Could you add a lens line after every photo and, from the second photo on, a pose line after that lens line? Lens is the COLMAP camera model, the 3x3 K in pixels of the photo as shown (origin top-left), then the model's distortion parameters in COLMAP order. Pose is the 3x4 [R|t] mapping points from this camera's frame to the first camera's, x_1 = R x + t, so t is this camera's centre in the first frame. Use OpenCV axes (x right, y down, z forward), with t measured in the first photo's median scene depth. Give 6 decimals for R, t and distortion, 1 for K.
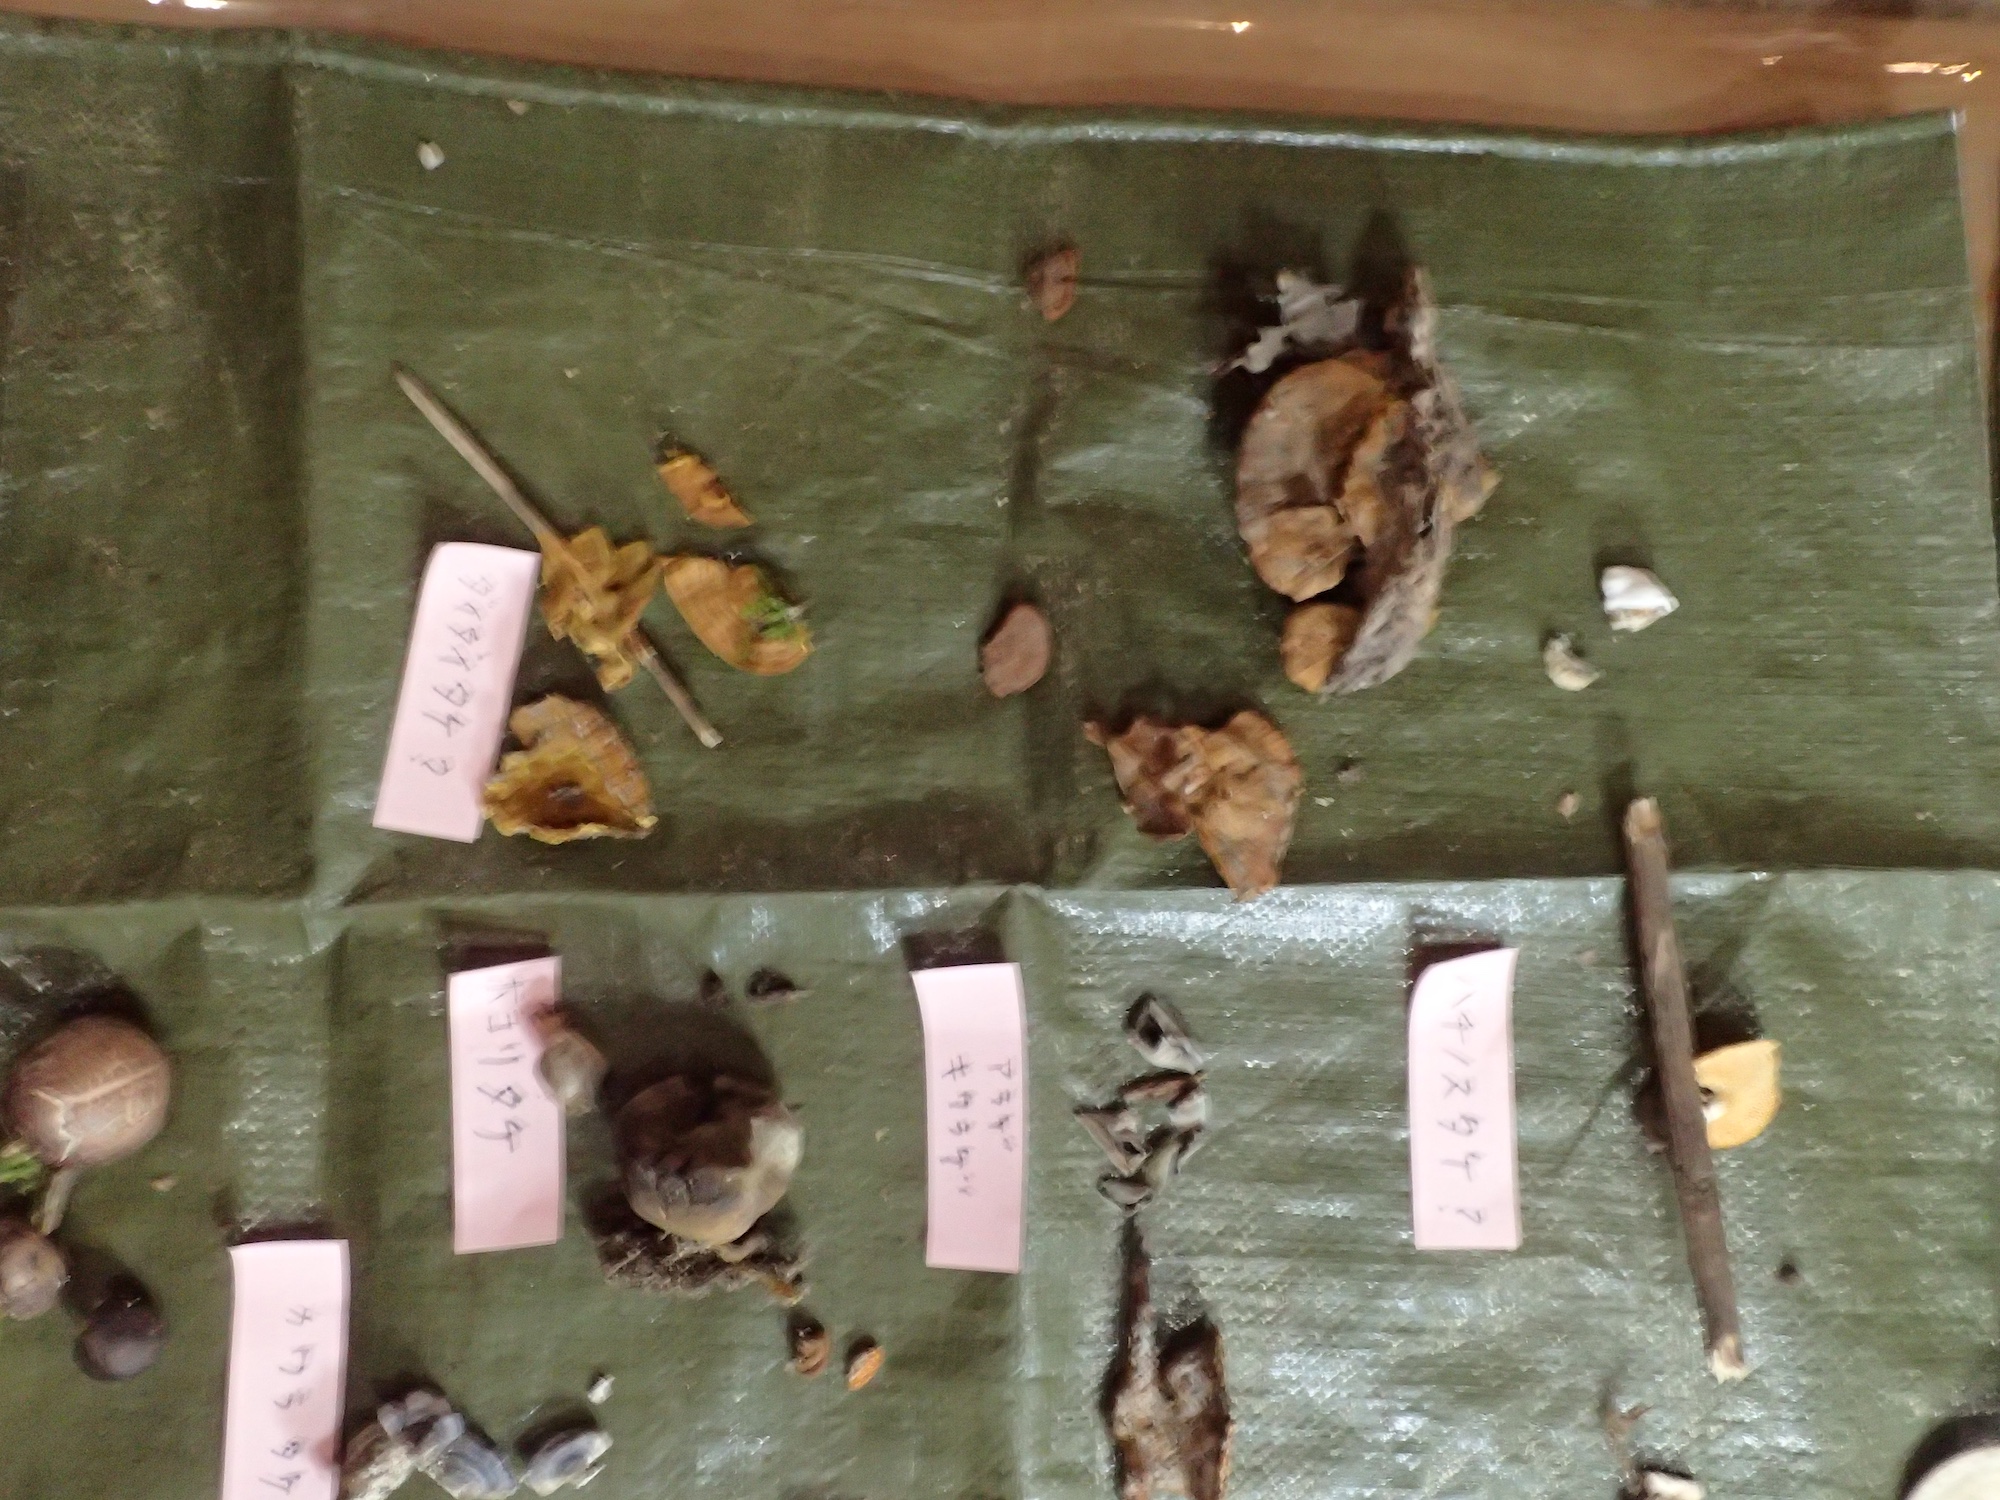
lens RADIAL K [[1740.9, 0, 1000.0], [0, 1740.9, 750.0], [0, 0, 1]] dist [-0.002053, -0.011913]
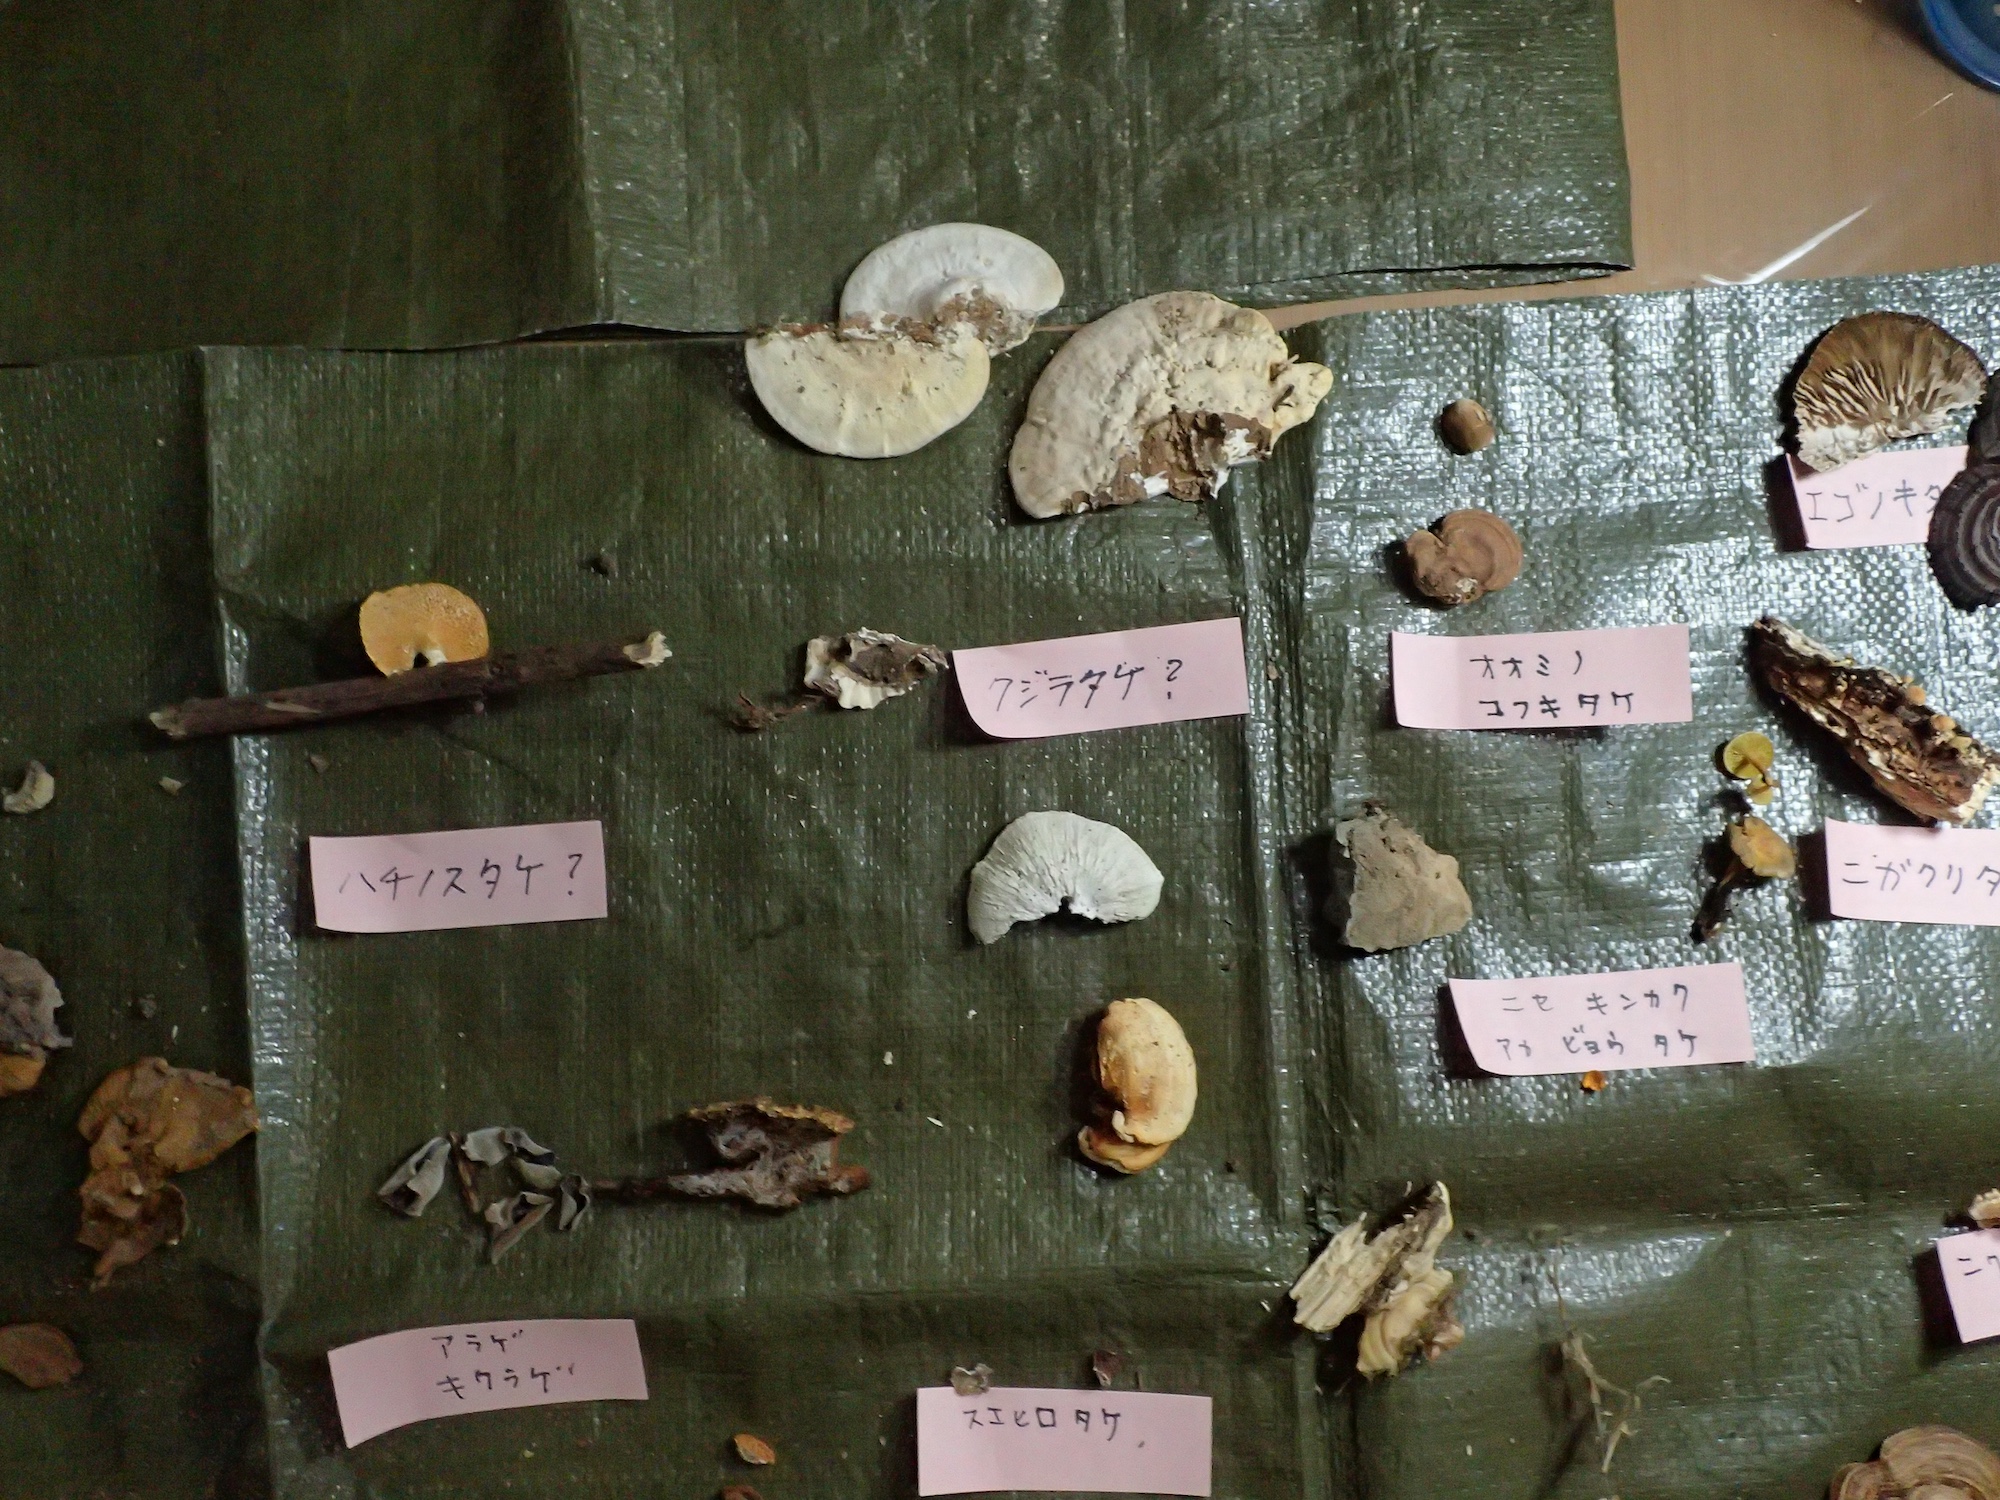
lens RADIAL K [[1740.9, 0, 1000.0], [0, 1740.9, 750.0], [0, 0, 1]] dist [-0.002053, -0.011913]
pose [[-0.070703, -0.995811, 0.057986, 0.262439], [0.989899, -0.062885, 0.127063, 0.392445], [-0.122884, 0.066384, 0.990198, -0.061737]]
